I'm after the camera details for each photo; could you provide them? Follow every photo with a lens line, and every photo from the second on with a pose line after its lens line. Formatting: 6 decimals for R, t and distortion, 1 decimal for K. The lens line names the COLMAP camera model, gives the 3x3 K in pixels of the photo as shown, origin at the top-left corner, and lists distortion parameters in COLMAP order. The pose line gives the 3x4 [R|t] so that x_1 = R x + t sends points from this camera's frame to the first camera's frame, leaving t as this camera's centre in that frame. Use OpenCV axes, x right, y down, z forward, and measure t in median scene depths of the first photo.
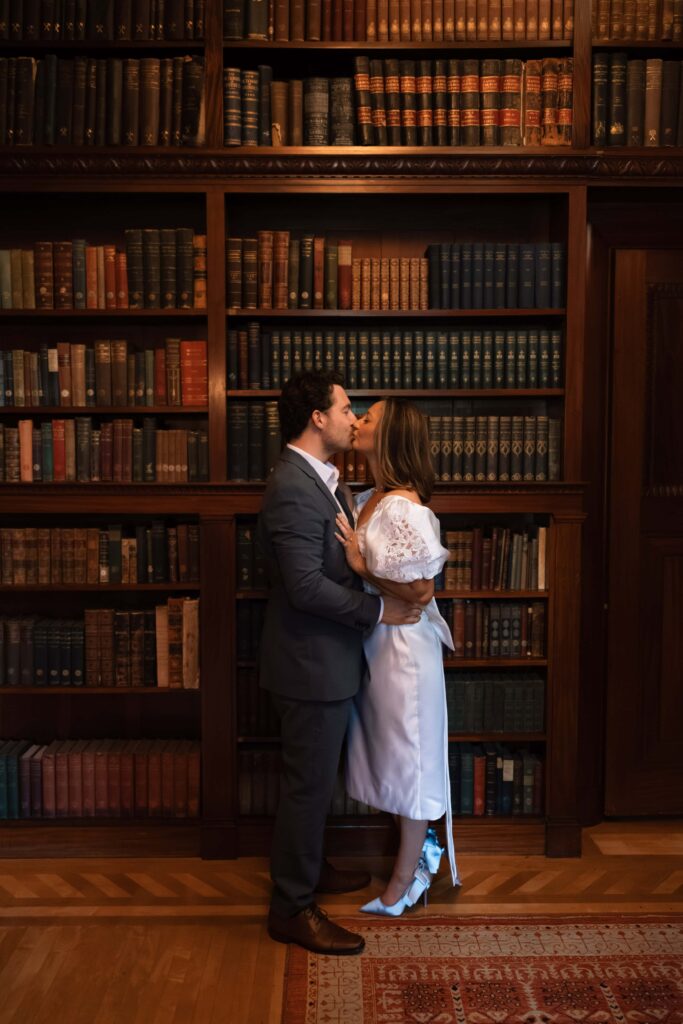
lens RADIAL K [[816.1, 0, 331.1], [0, 816.1, 505.6], [0, 0, 1]] dist [0.003452, -0.010629]
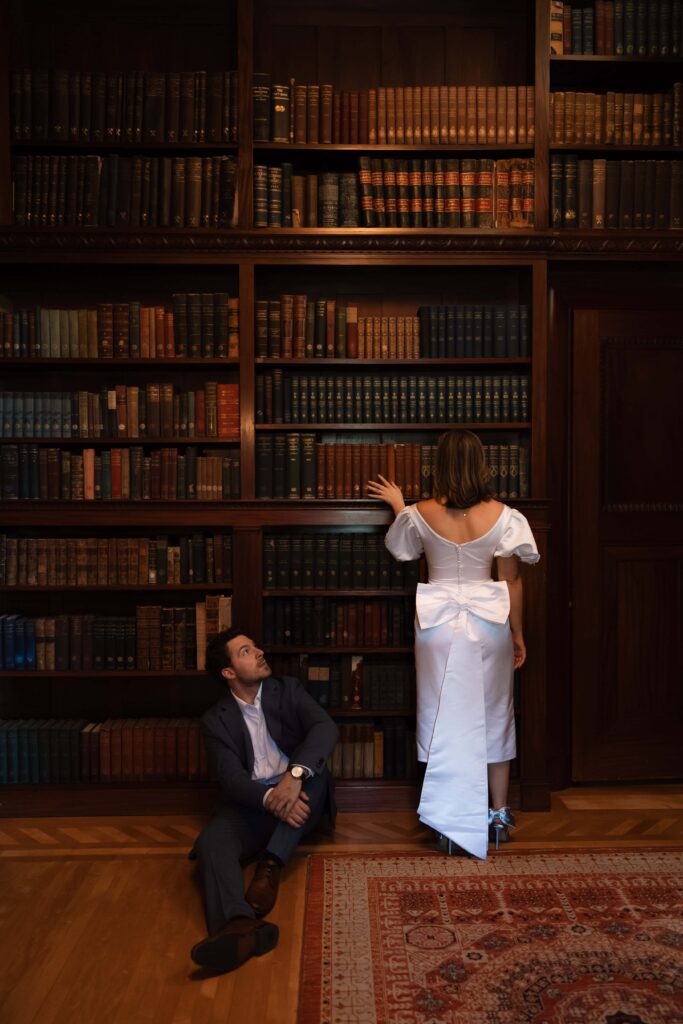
lens RADIAL K [[816.1, 0, 349.5], [0, 816.1, 516.8], [0, 0, 1]] dist [0.003452, -0.010629]
pose [[0.999881, -0.002649, 0.015225, -0.006019], [0.003185, 0.999371, -0.035314, 0.040482], [-0.015121, 0.035358, 0.999260, -0.215621]]
